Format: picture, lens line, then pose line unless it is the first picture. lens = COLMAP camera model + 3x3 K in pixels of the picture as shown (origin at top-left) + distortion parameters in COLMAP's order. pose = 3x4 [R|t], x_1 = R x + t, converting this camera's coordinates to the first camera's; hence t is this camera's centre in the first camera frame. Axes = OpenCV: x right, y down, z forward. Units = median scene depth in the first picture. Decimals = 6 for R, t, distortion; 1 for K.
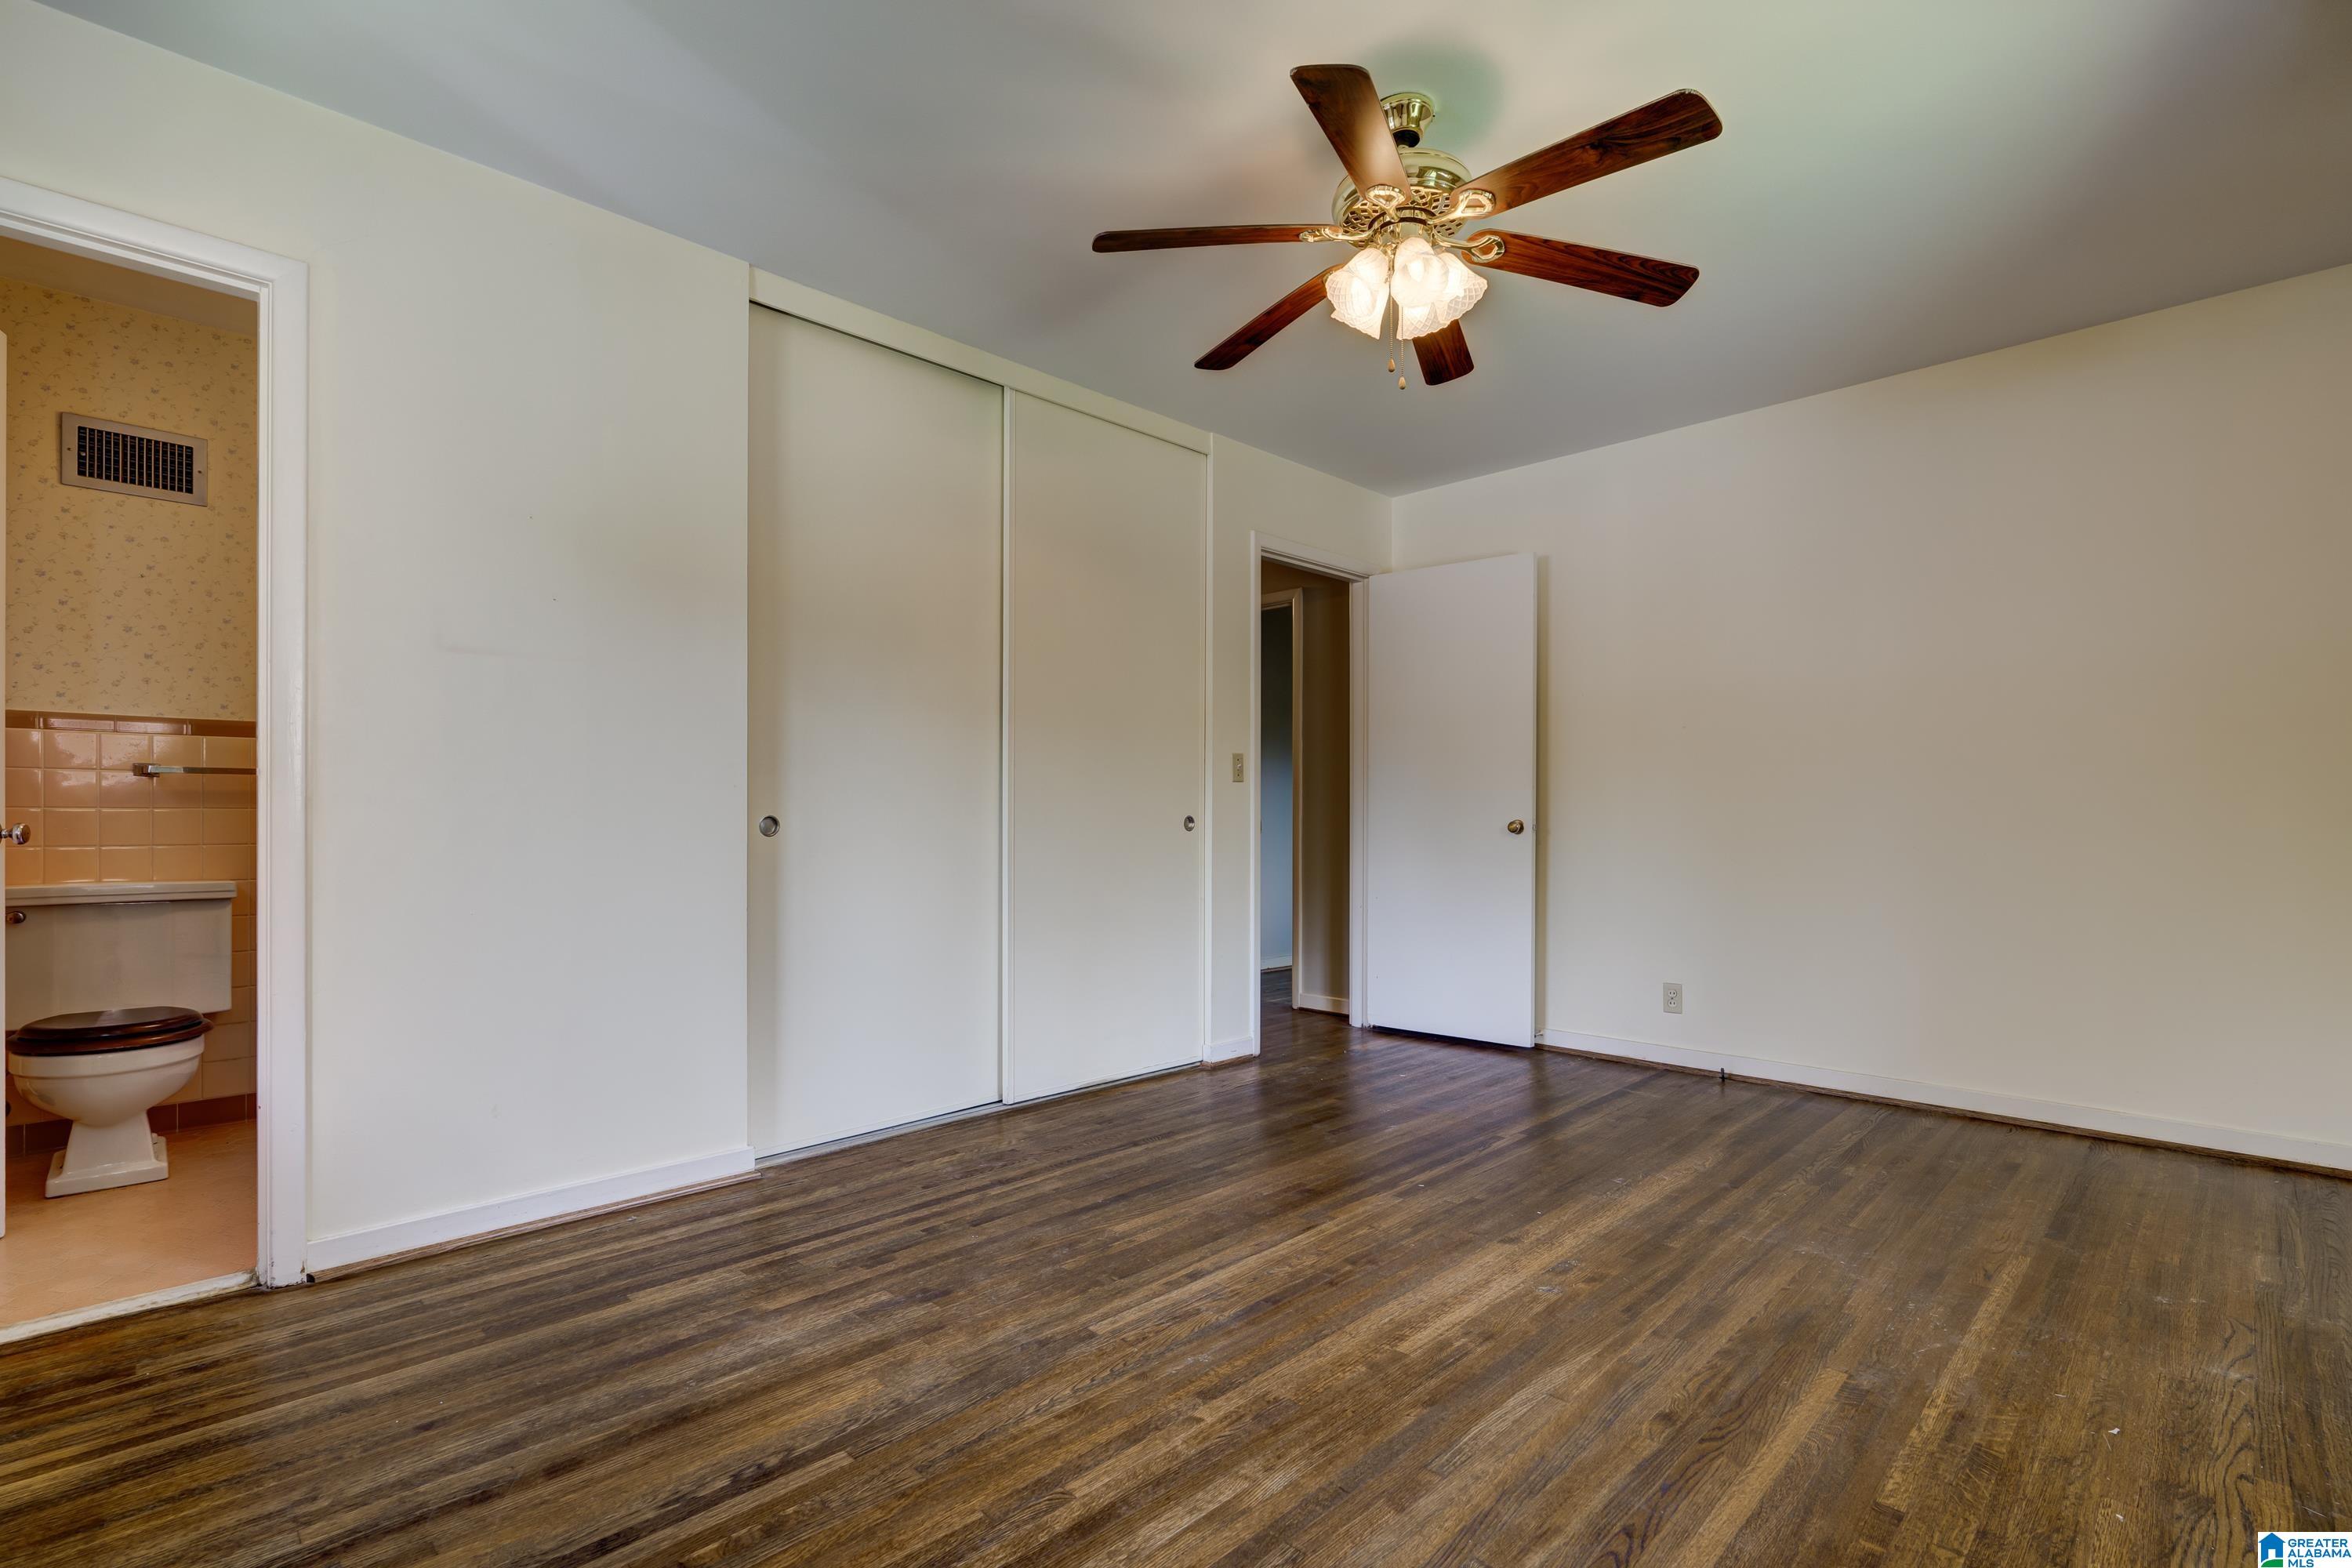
lens RADIAL K [[1085.8, 0, 1218.2], [0, 1085.8, 809.7], [0, 0, 1]] dist [-0.004409, 0.000135]
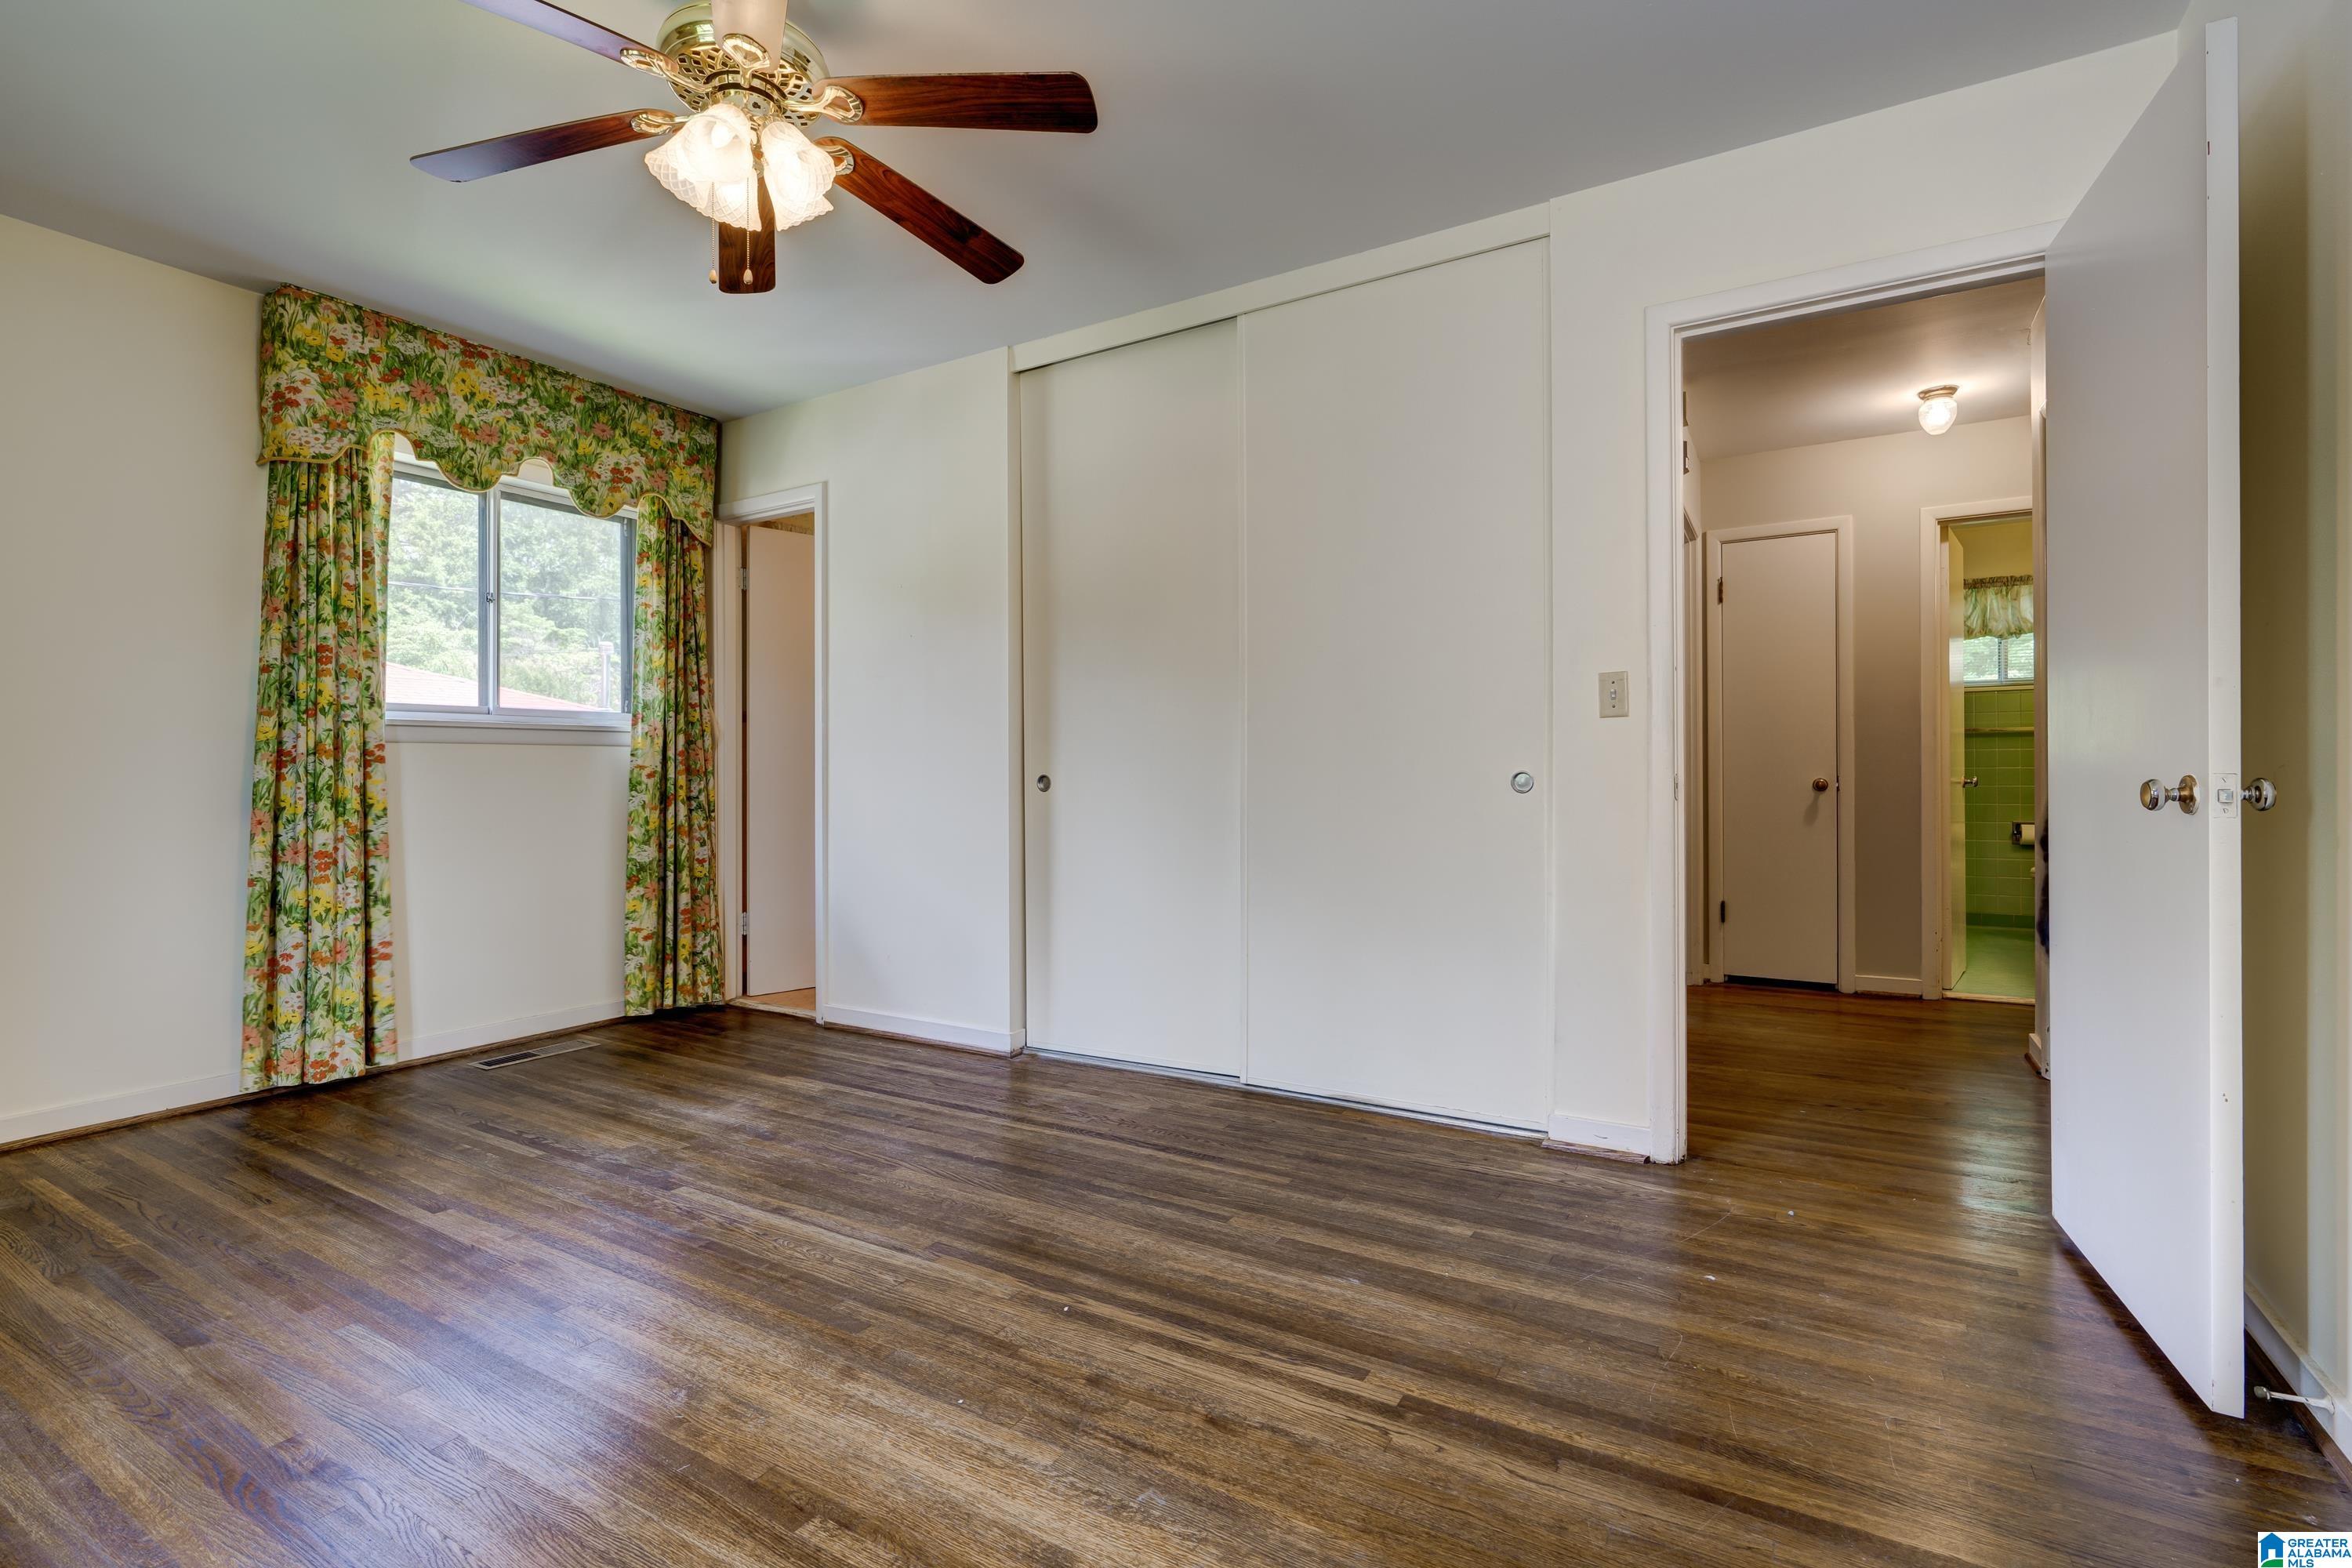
lens RADIAL K [[1085.8, 0, 1175.4], [0, 1085.8, 783.7], [0, 0, 1]] dist [-0.004409, 0.000135]
pose [[0.213813, 0.004283, -0.976865, 0.971400], [0.013680, 0.999879, 0.007378, 0.007127], [0.976779, -0.014941, 0.213729, 1.023696]]
